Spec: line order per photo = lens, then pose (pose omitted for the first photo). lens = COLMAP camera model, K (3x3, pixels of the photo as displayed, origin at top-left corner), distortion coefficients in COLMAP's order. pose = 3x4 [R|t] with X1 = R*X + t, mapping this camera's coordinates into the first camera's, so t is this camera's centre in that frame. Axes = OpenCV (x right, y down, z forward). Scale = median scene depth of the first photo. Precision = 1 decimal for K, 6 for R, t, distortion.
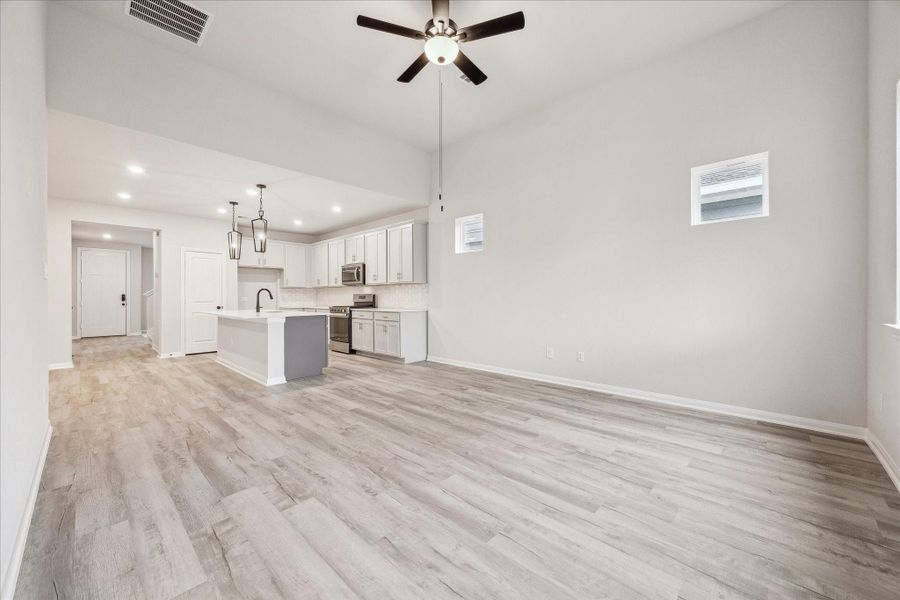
lens RADIAL K [[347.5, 0, 451.9], [0, 347.5, 293.7], [0, 0, 1]] dist [-0.000436, -0.001120]
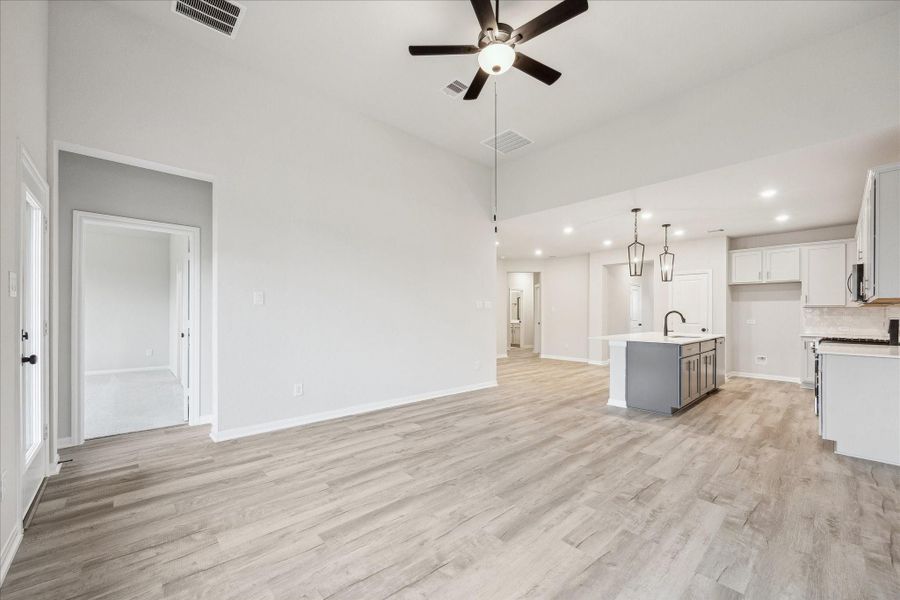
lens RADIAL K [[347.5, 0, 444.2], [0, 347.5, 317.9], [0, 0, 1]] dist [-0.000436, -0.001120]
pose [[-0.077187, 0.017989, -0.996854, 0.786888], [0.004659, 0.999833, 0.017682, -0.028889], [0.997006, -0.003280, -0.077258, 0.807672]]
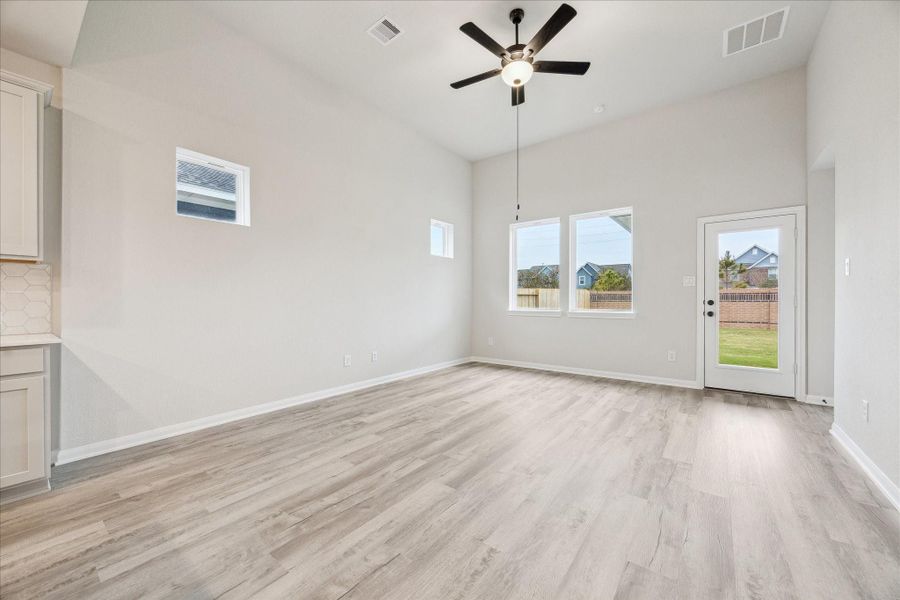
lens RADIAL K [[347.5, 0, 449.4], [0, 347.5, 303.5], [0, 0, 1]] dist [-0.000436, -0.001120]
pose [[-0.104297, -0.003191, 0.994541, -0.949045], [-0.005789, 0.999980, 0.002601, 0.016269], [-0.994529, -0.005486, -0.104313, 1.149504]]
